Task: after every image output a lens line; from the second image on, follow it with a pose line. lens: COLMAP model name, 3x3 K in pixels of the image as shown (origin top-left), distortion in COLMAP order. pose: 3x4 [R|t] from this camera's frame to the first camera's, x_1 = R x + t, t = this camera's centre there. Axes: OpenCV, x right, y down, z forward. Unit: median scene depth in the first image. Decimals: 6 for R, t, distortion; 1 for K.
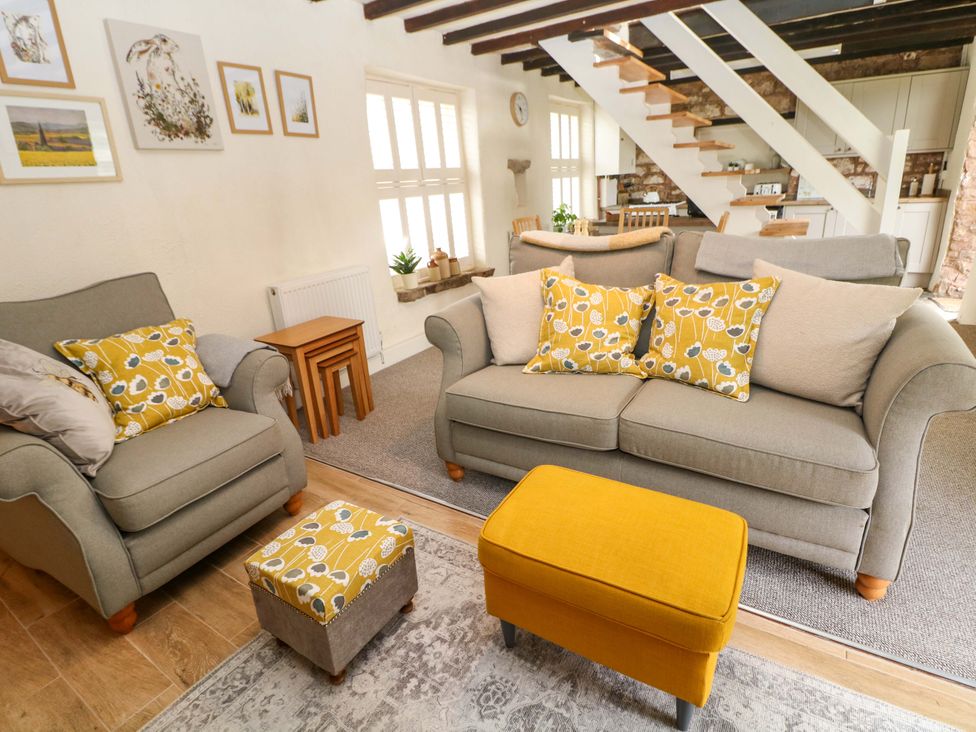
lens RADIAL K [[512.9, 0, 490.3], [0, 512.9, 352.8], [0, 0, 1]] dist [0.000623, -0.009598]
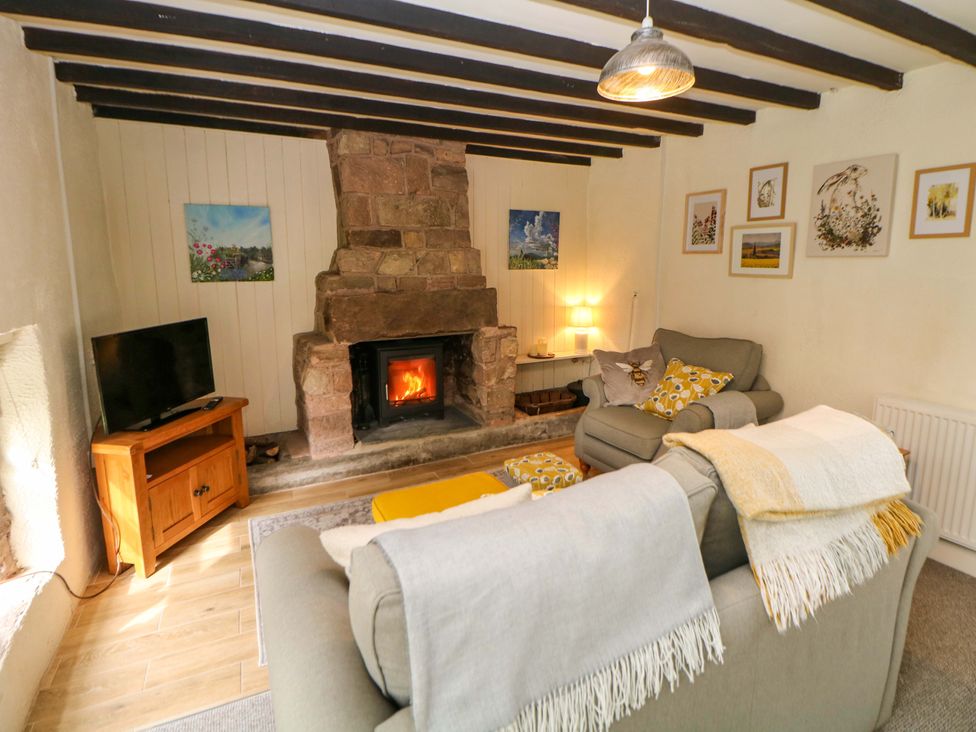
lens RADIAL K [[512.9, 0, 490.3], [0, 512.9, 352.8], [0, 0, 1]] dist [0.000623, -0.009598]
pose [[-0.520912, 0.217146, -0.825529, 0.811593], [-0.231021, 0.895148, 0.381234, -0.447044], [0.821754, 0.389304, -0.416128, 0.884947]]
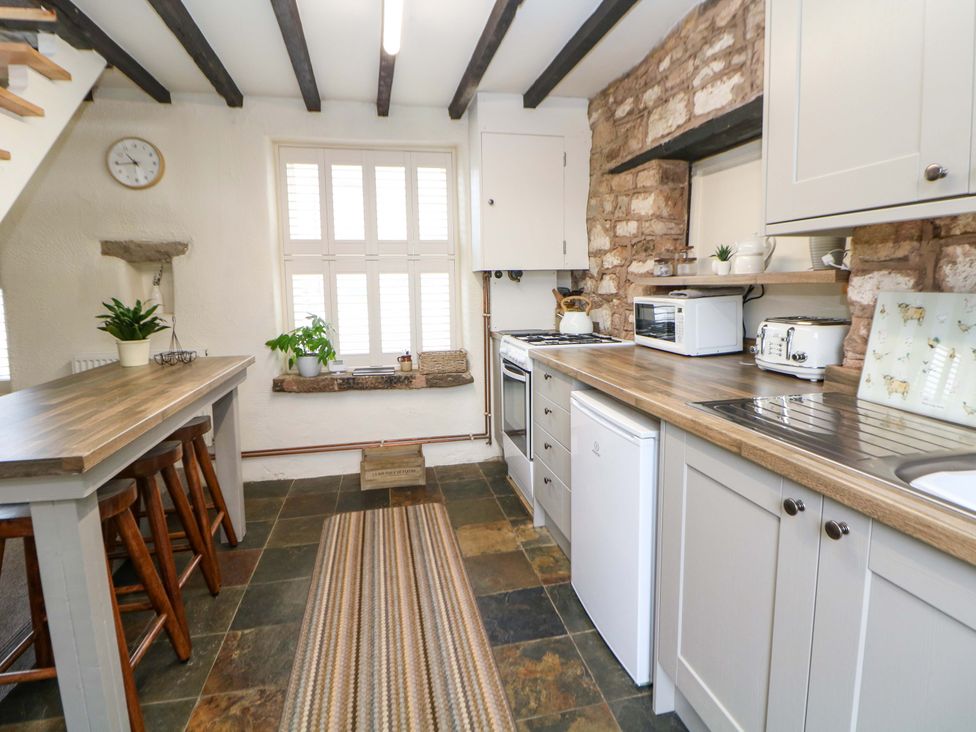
lens RADIAL K [[503.4, 0, 491.6], [0, 503.4, 337.9], [0, 0, 1]] dist [-0.000133, -0.012210]
pose [[0.693766, 0.130035, -0.708364, 1.624863], [-0.254564, 0.964350, -0.072291, -0.681918], [0.673711, 0.230476, 0.702136, 1.840940]]
